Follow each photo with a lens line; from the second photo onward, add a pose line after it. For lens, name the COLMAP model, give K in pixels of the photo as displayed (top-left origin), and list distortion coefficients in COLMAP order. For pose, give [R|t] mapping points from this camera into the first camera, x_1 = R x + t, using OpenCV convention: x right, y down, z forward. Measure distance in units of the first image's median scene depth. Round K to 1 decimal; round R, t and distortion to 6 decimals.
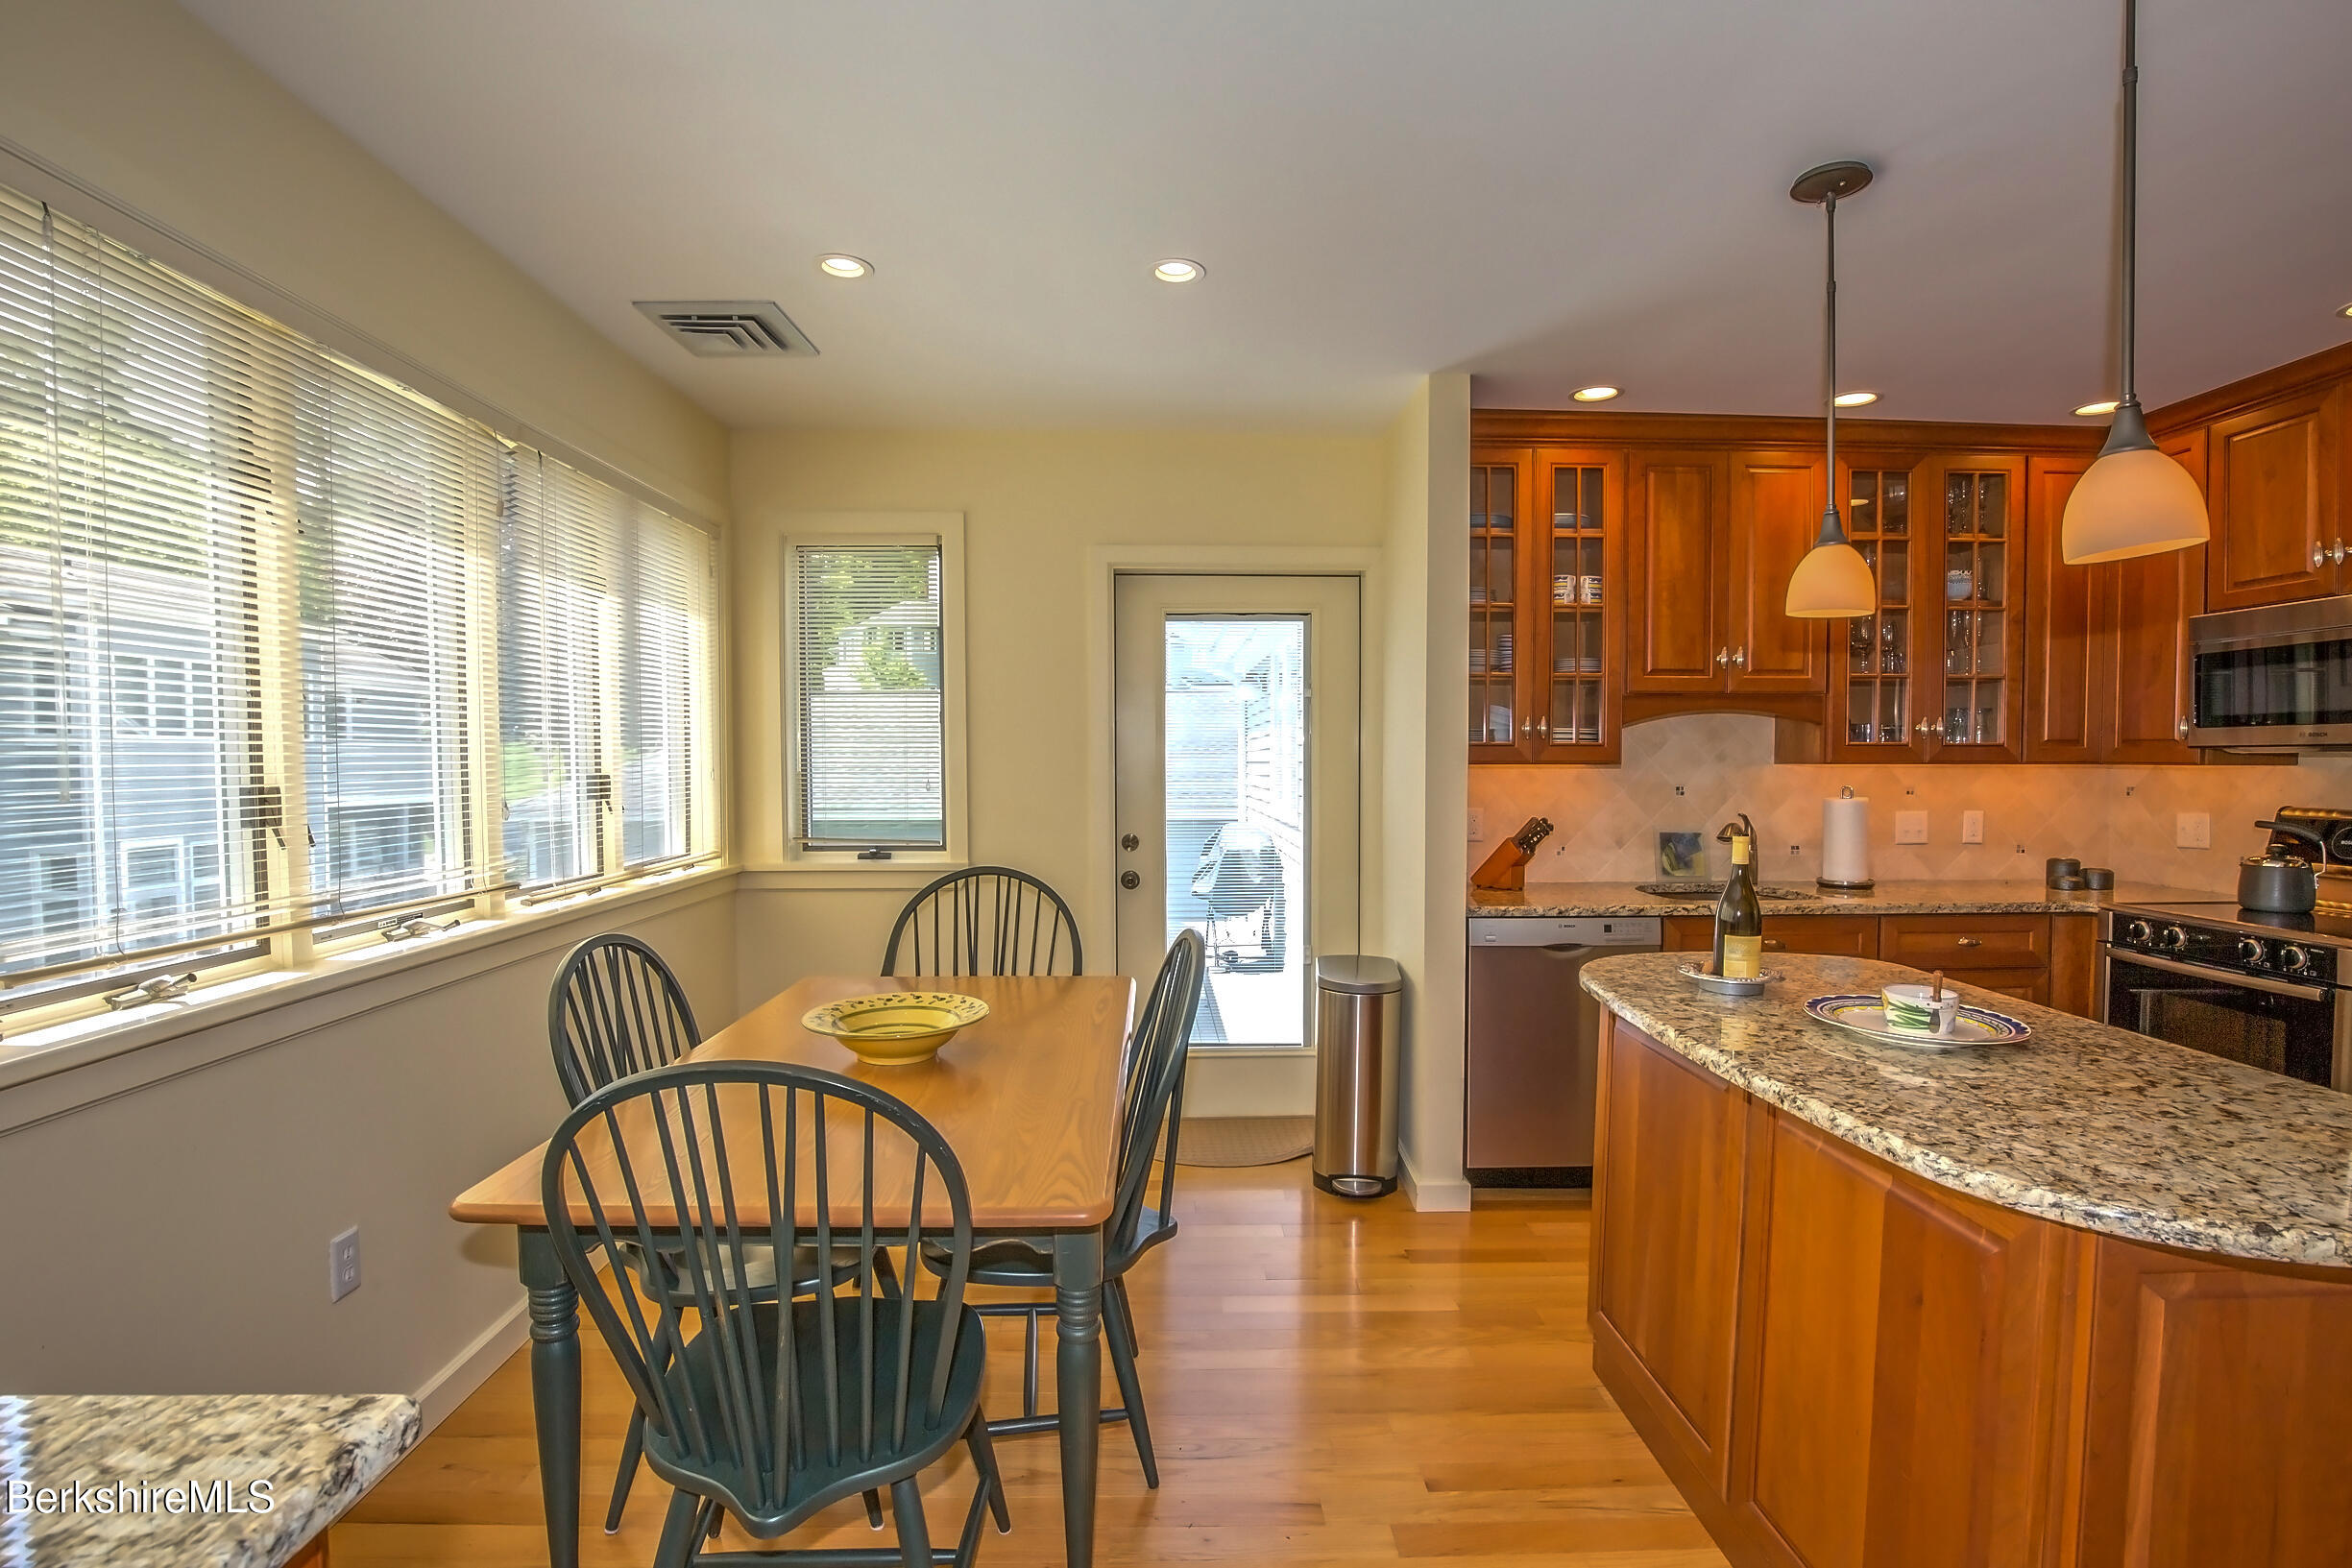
lens RADIAL K [[1092.8, 0, 1187.6], [0, 1092.8, 794.0], [0, 0, 1]] dist [-0.044311, 0.010789]
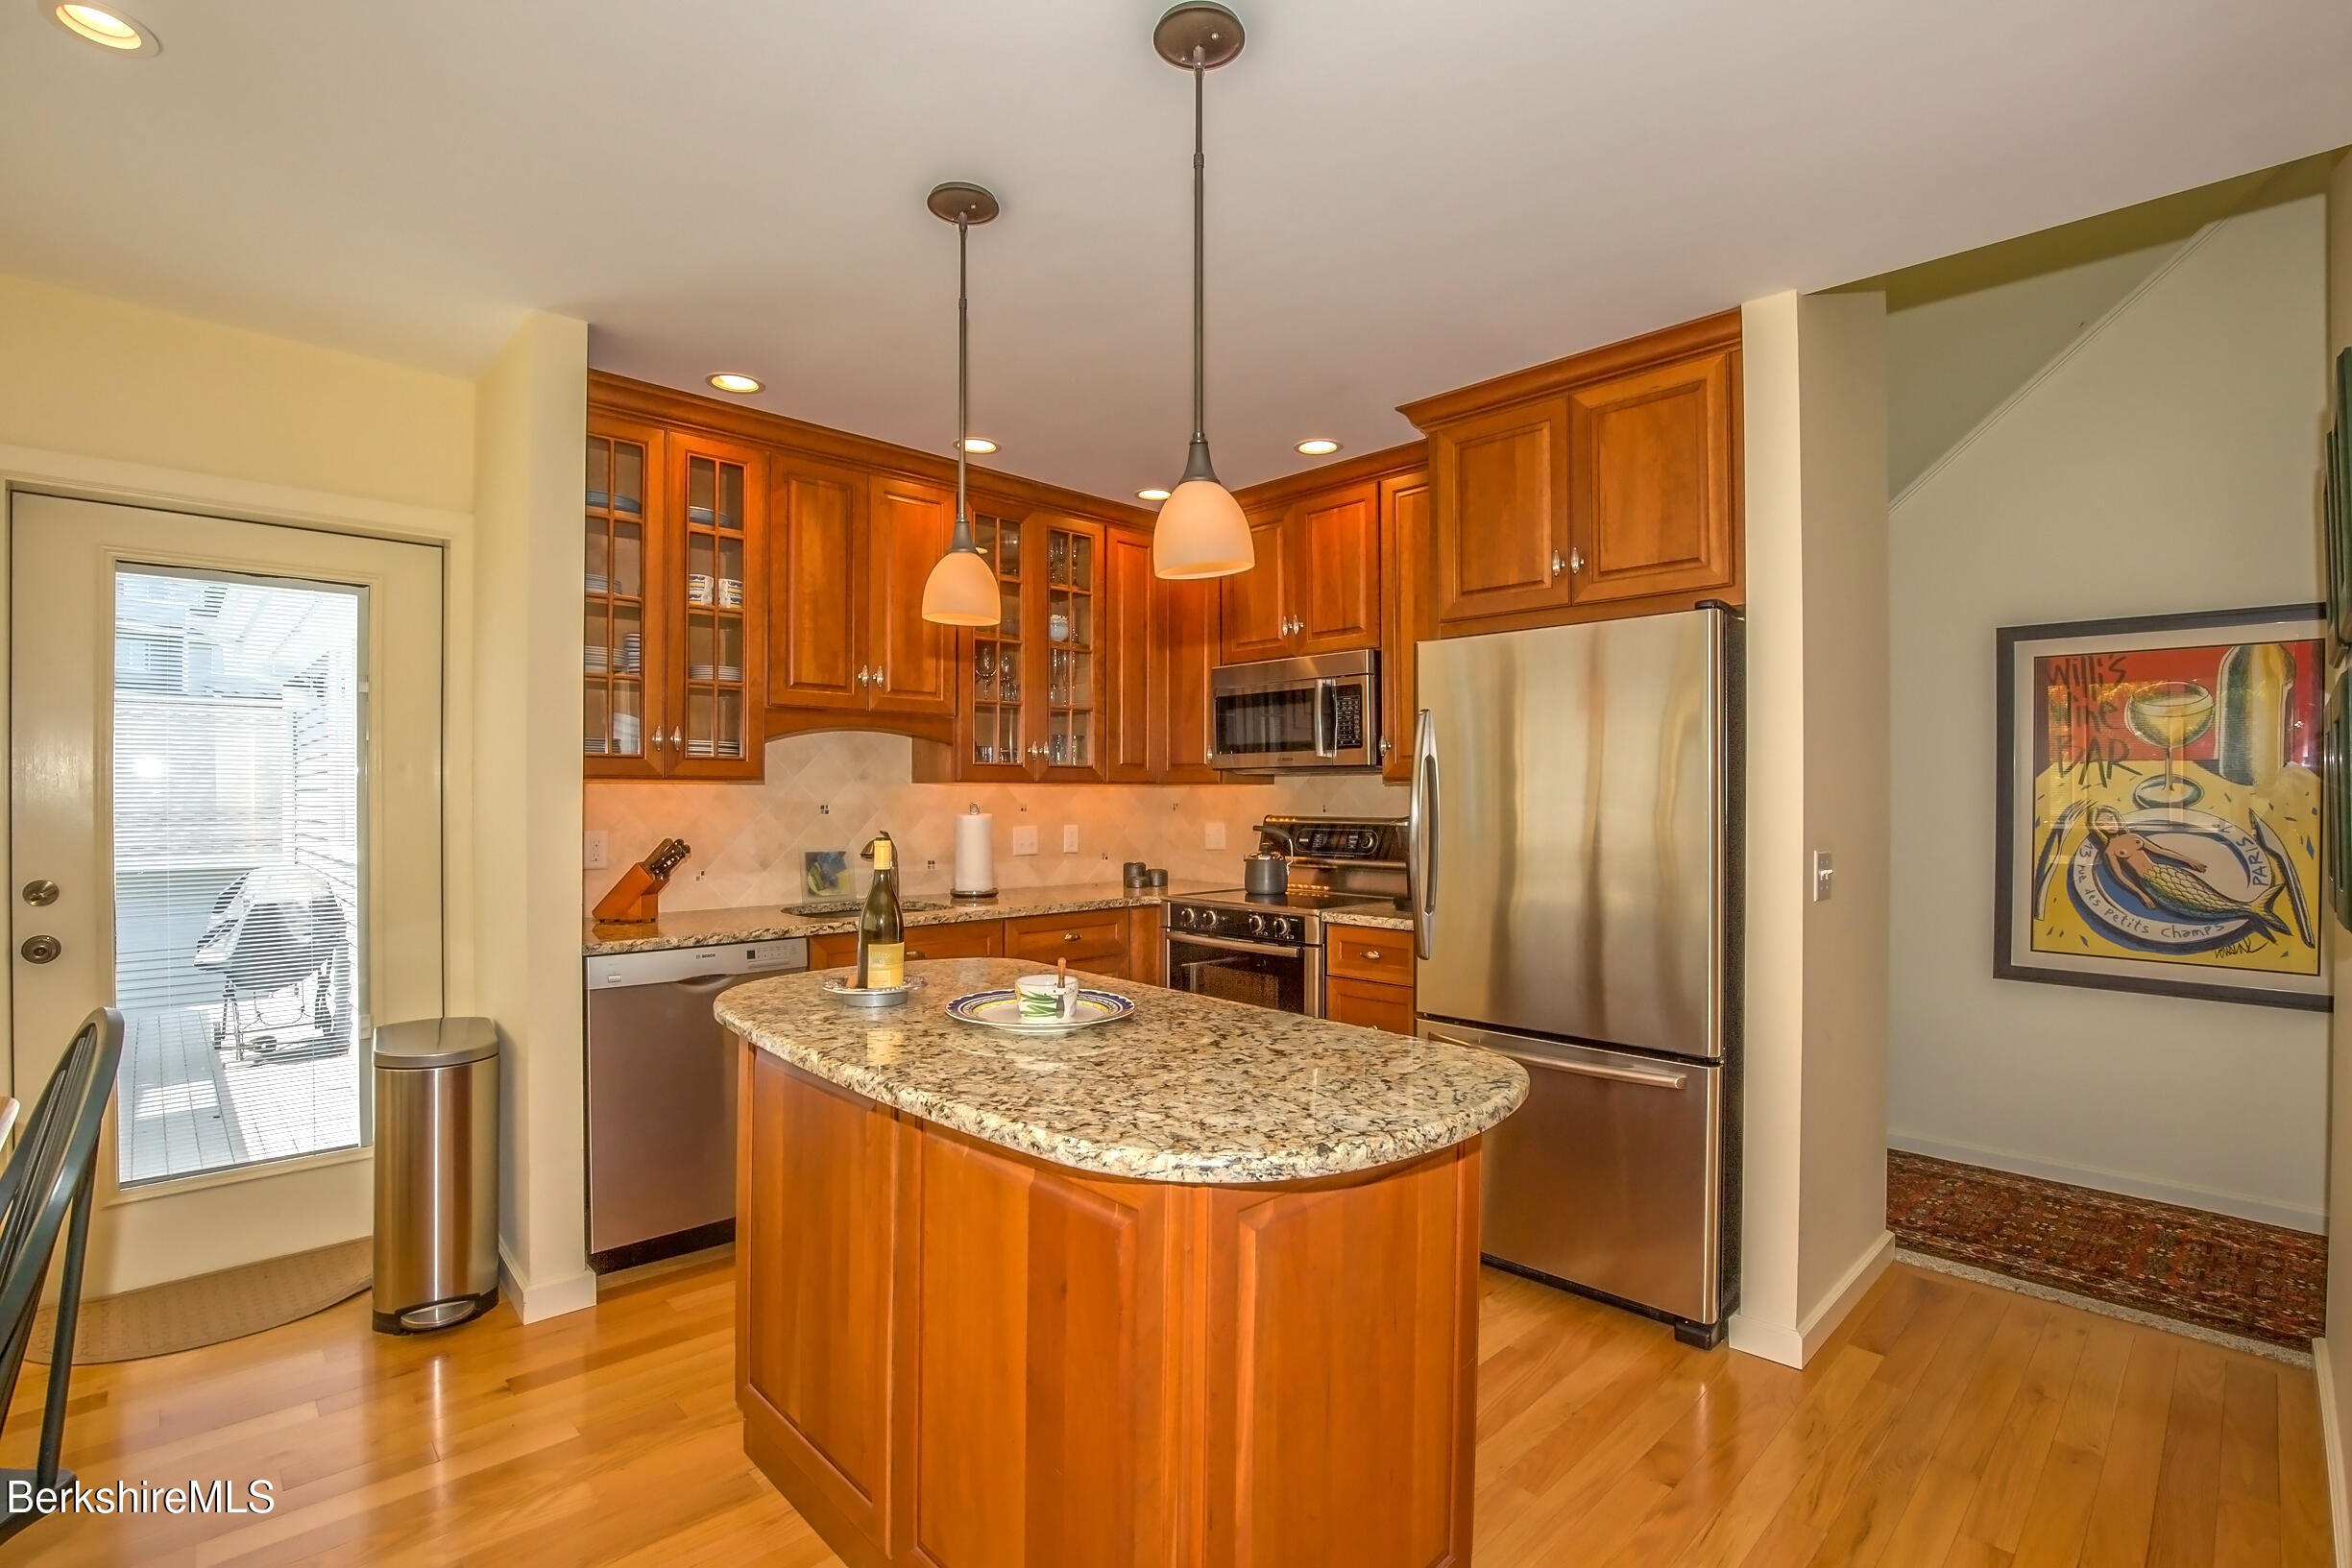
lens RADIAL K [[1074.6, 0, 1170.7], [0, 1074.6, 797.3], [0, 0, 1]] dist [-0.032142, 0.005224]
pose [[0.741582, -0.000067, 0.670863, 0.040271], [0.020898, 0.999517, -0.023001, 0.018334], [-0.670537, 0.031077, 0.741225, 0.077428]]
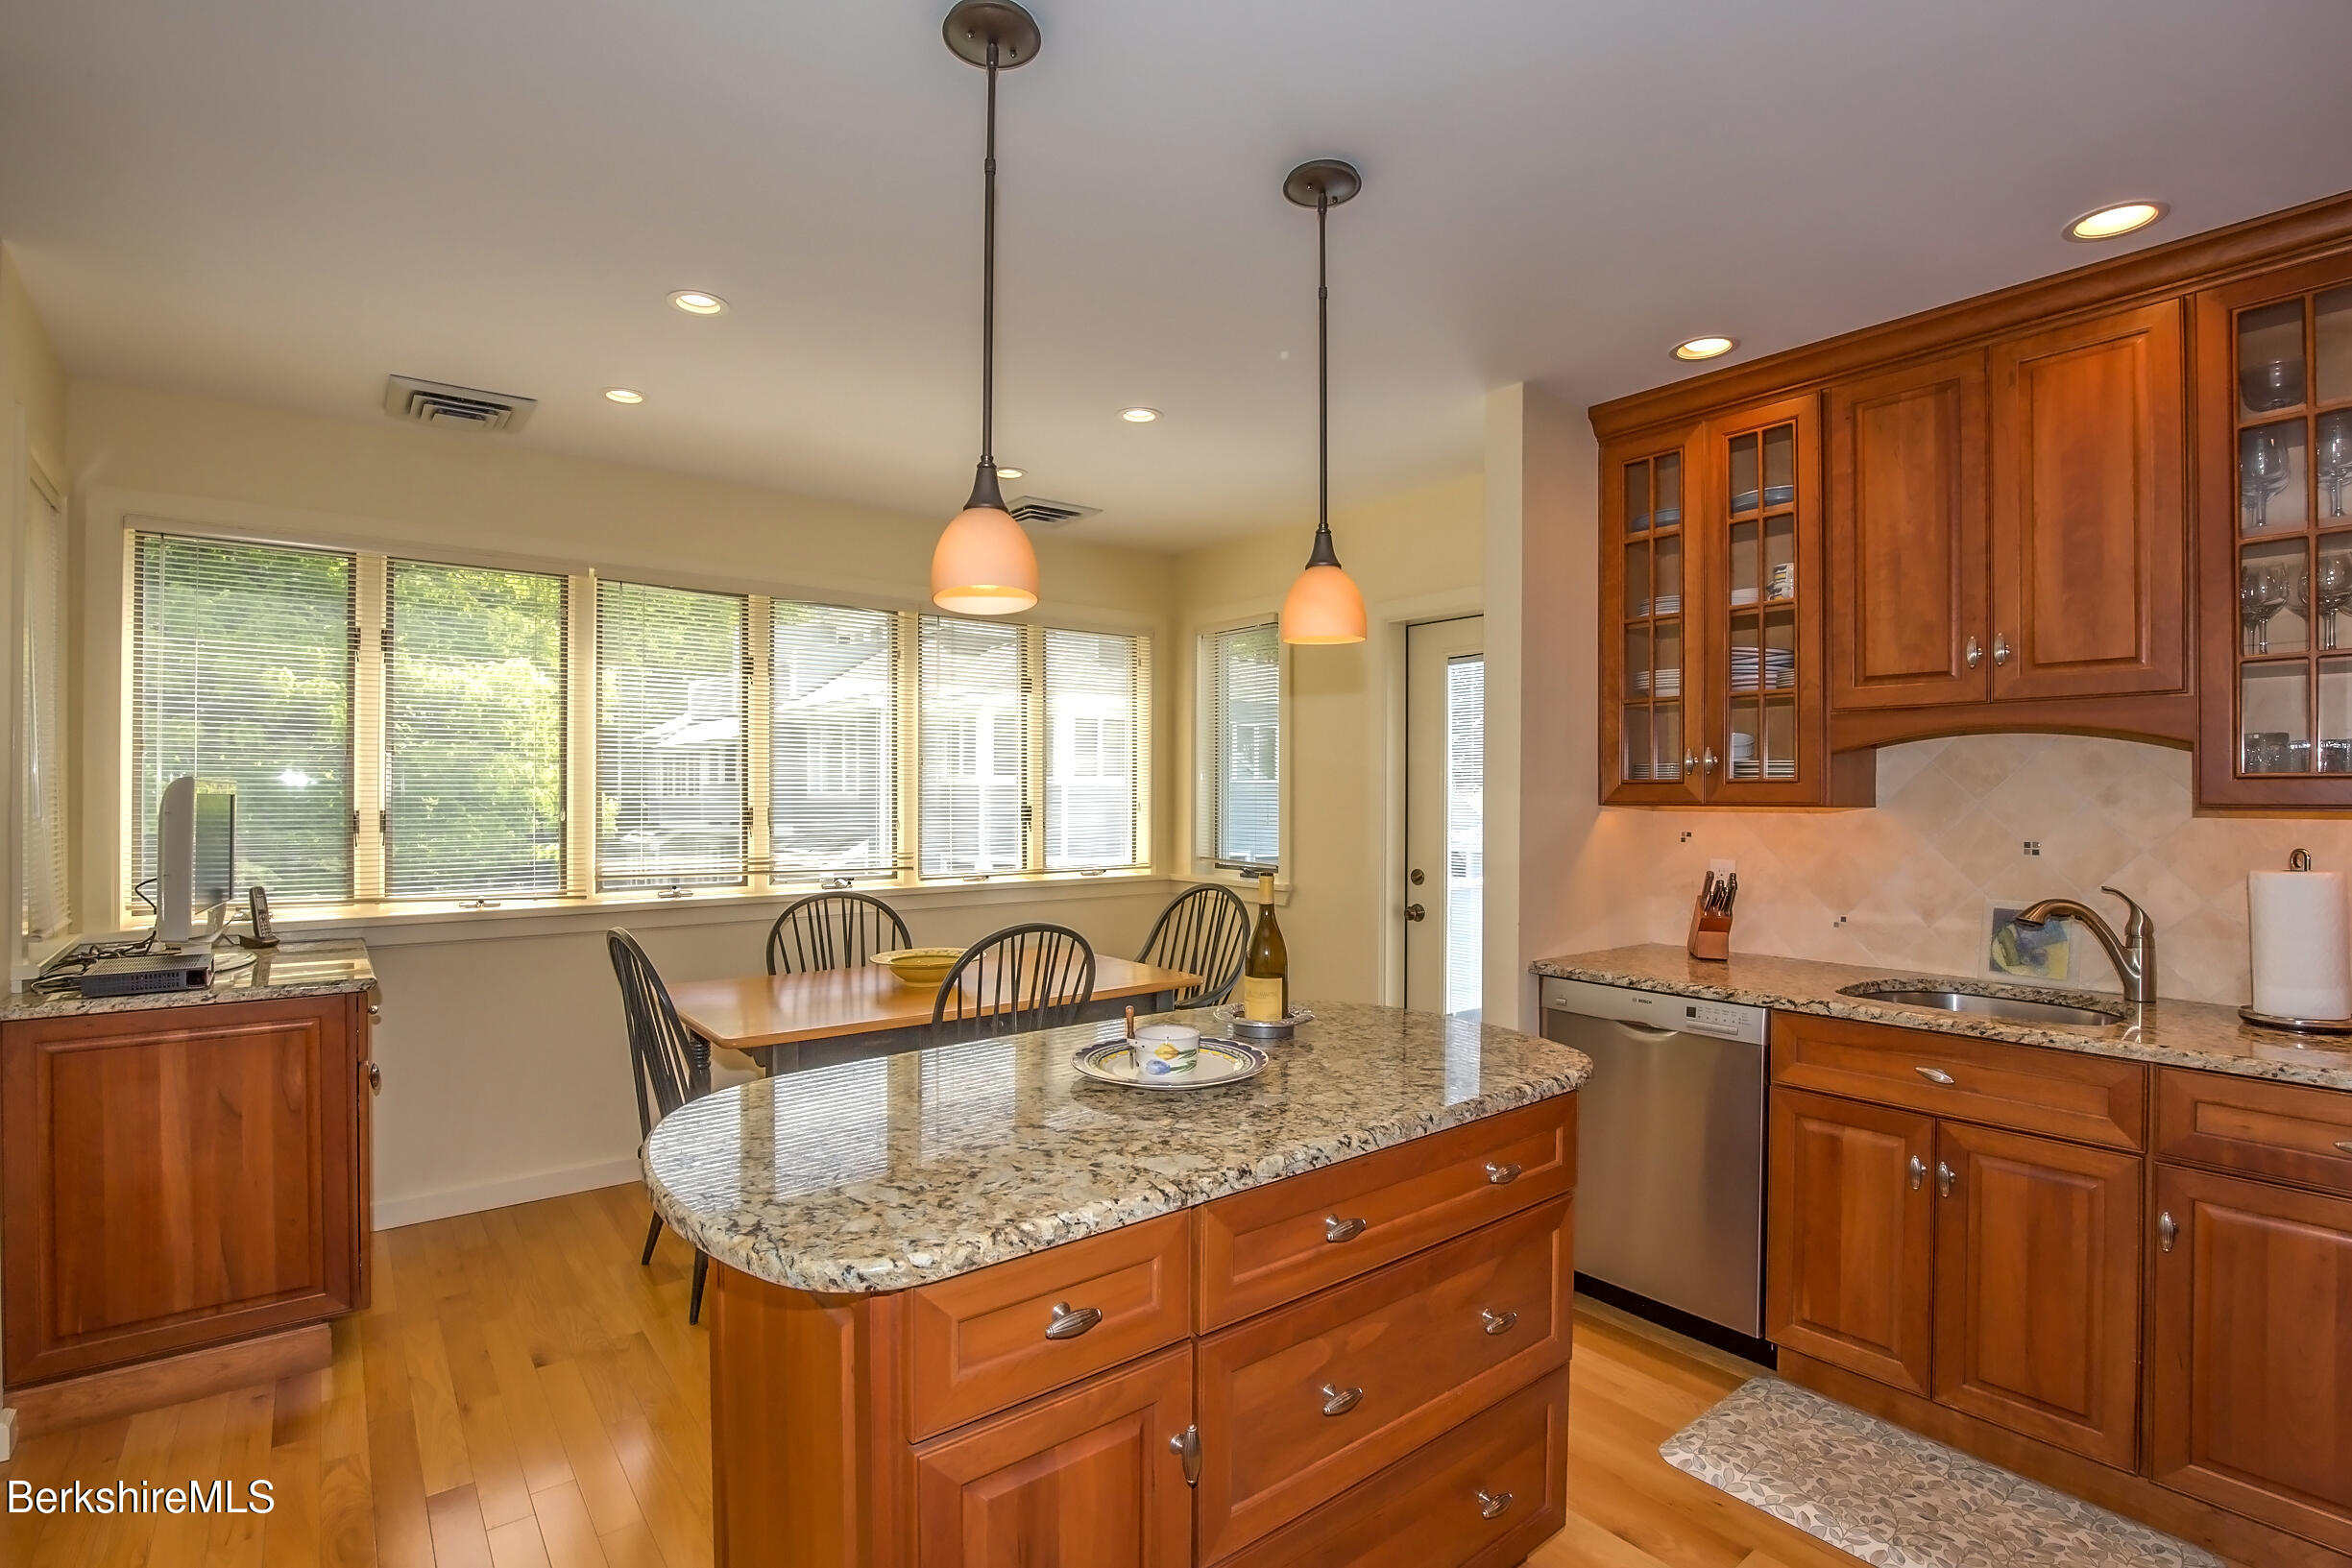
lens RADIAL K [[1102.2, 0, 1181.0], [0, 1102.2, 794.5], [0, 0, 1]] dist [-0.029001, 0.000178]
pose [[0.600037, 0.001404, -0.799971, 0.825702], [-0.031840, 0.999248, -0.022128, -0.005984], [0.799338, 0.038749, 0.599630, 0.218248]]
